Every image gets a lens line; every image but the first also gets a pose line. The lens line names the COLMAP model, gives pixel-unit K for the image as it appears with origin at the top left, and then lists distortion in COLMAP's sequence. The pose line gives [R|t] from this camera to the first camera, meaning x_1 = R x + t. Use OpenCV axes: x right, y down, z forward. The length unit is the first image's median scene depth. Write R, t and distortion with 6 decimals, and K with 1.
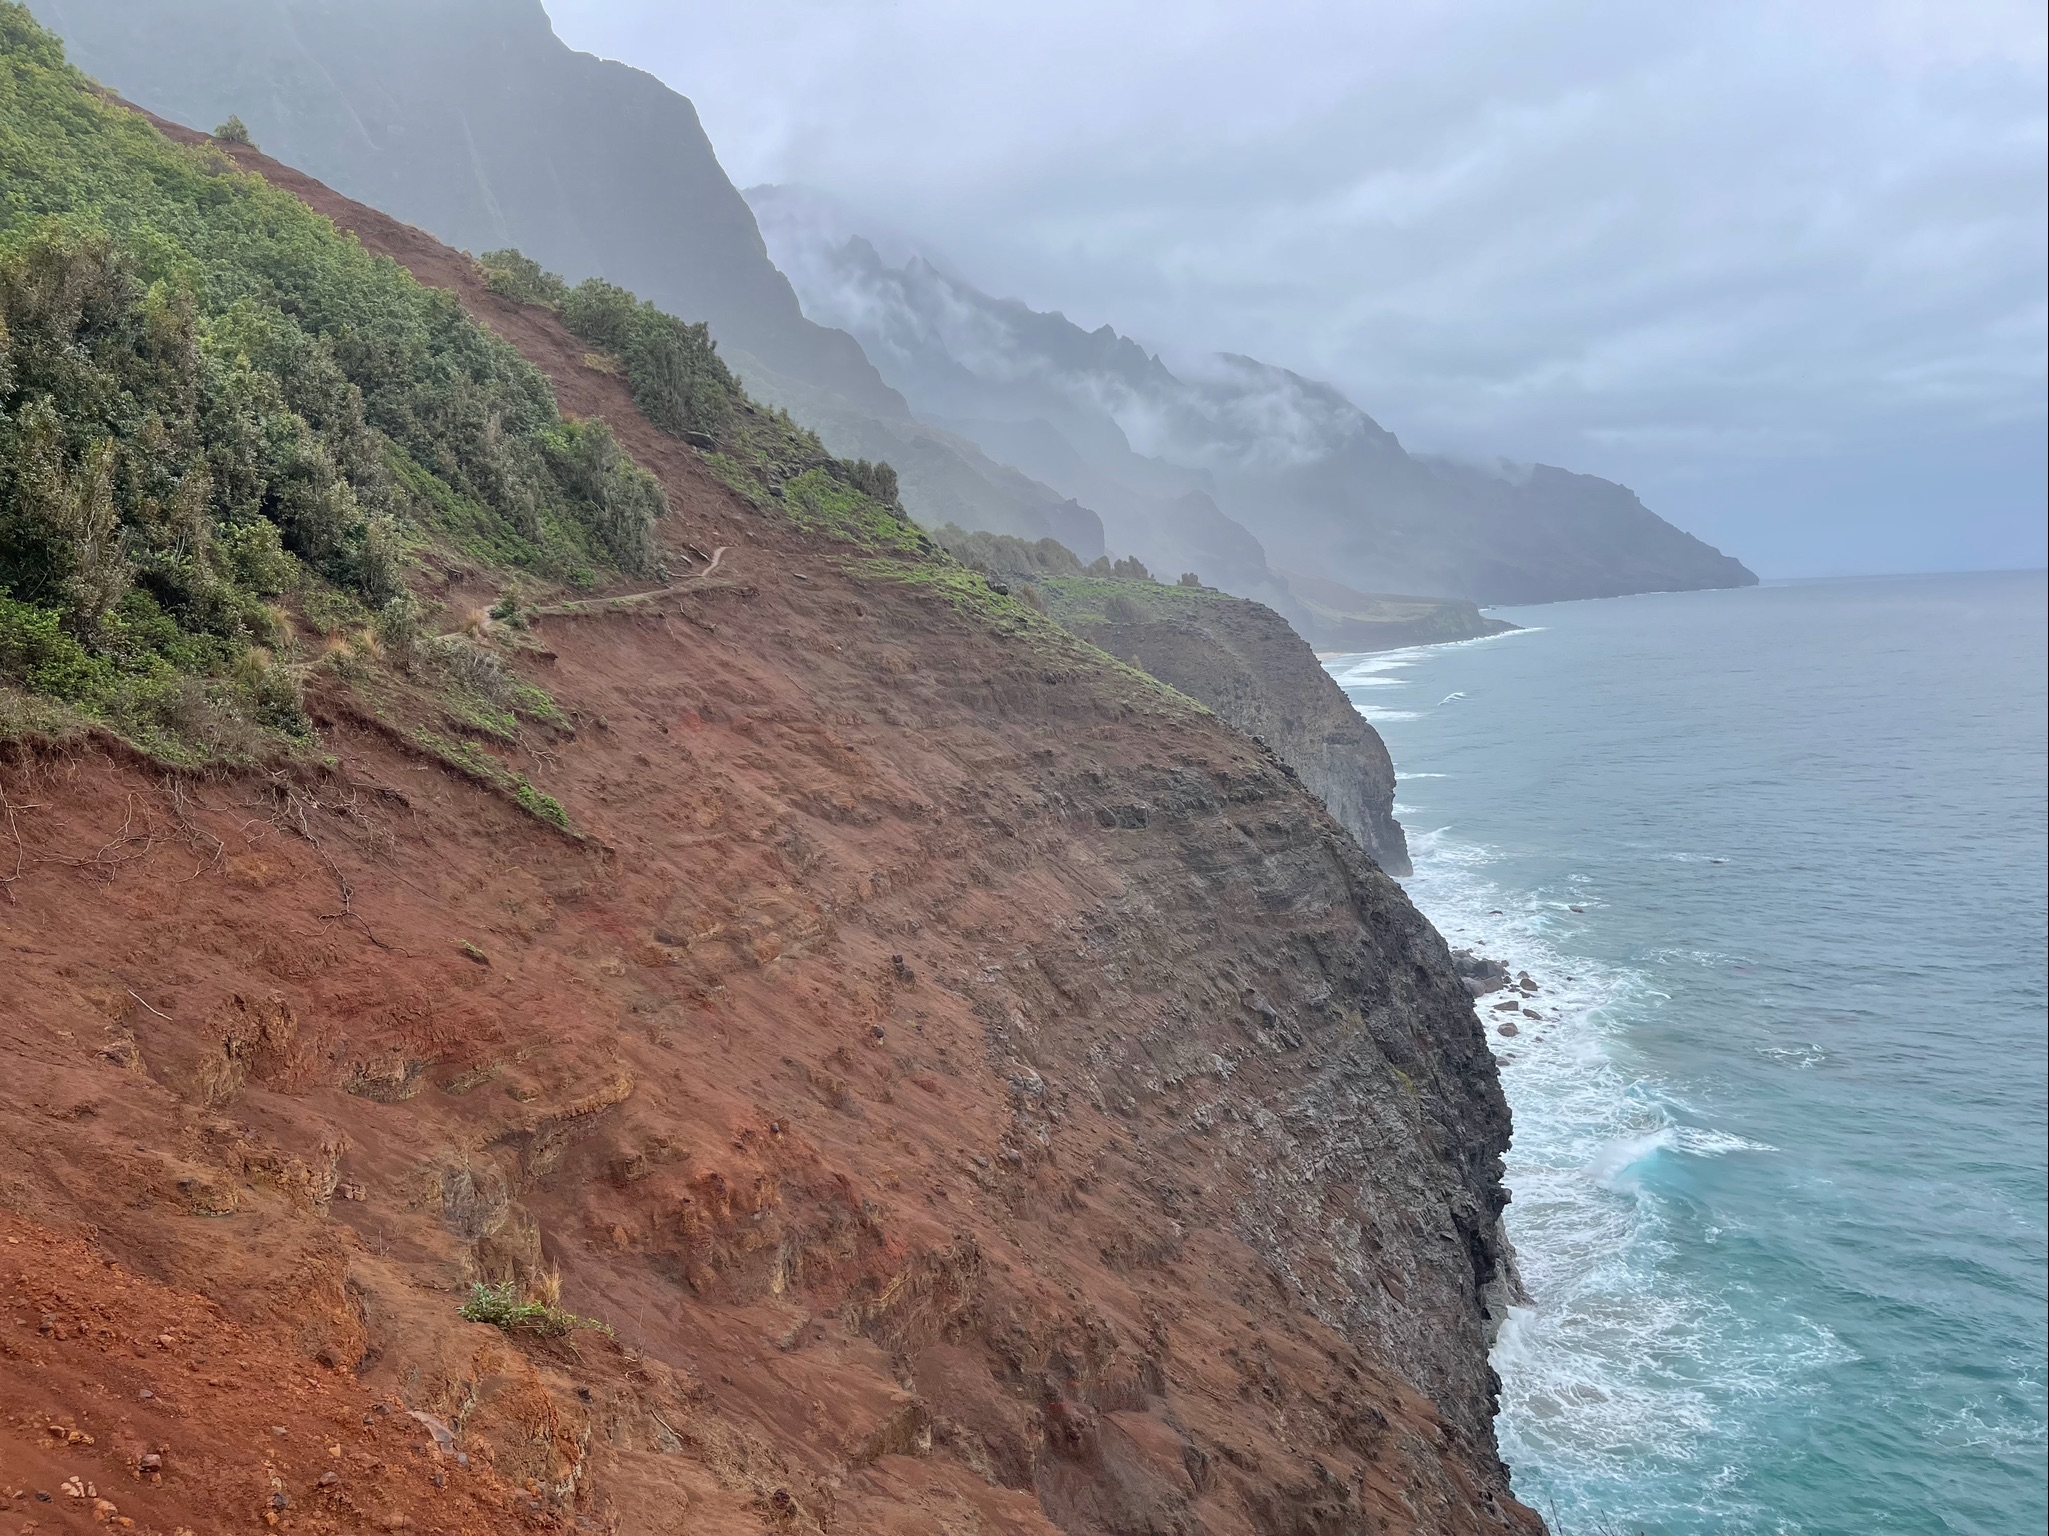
lens RADIAL K [[1533.1, 0, 1024.5], [0, 1533.1, 768.0], [0, 0, 1]] dist [0.089813, -0.094474]
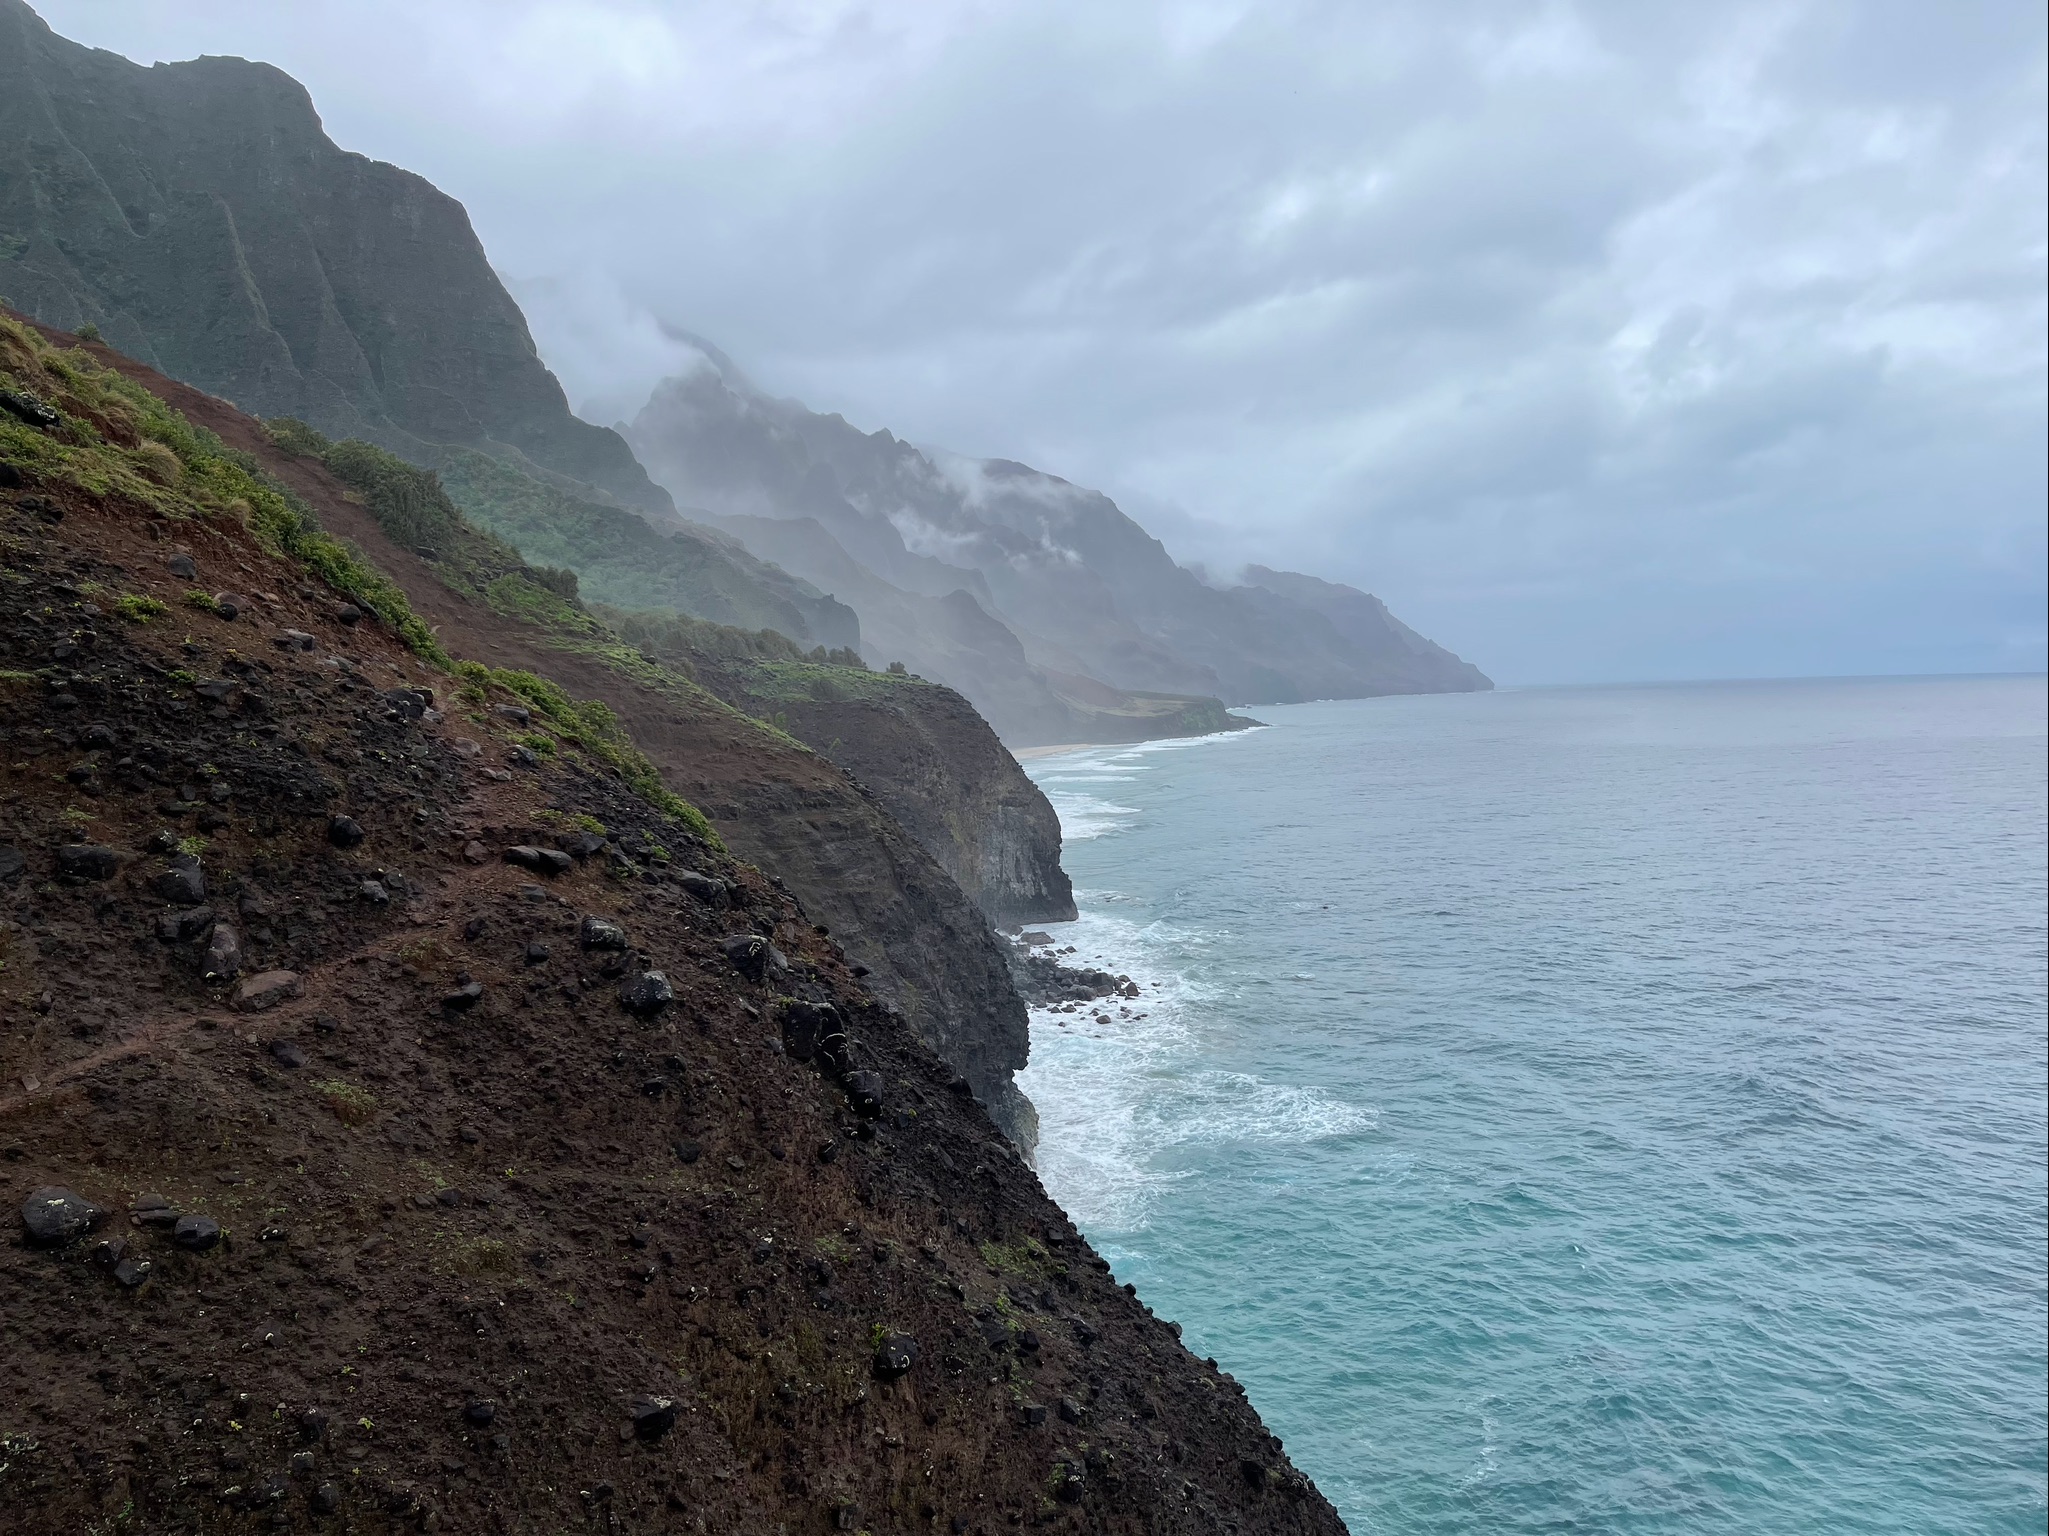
lens RADIAL K [[1533.1, 0, 1024.5], [0, 1533.1, 768.0], [0, 0, 1]] dist [0.089813, -0.094474]
pose [[0.990420, 0.007699, 0.137872, 0.137301], [0.000763, 0.998124, -0.061218, 0.074039], [-0.138085, 0.060737, 0.988556, -0.472392]]
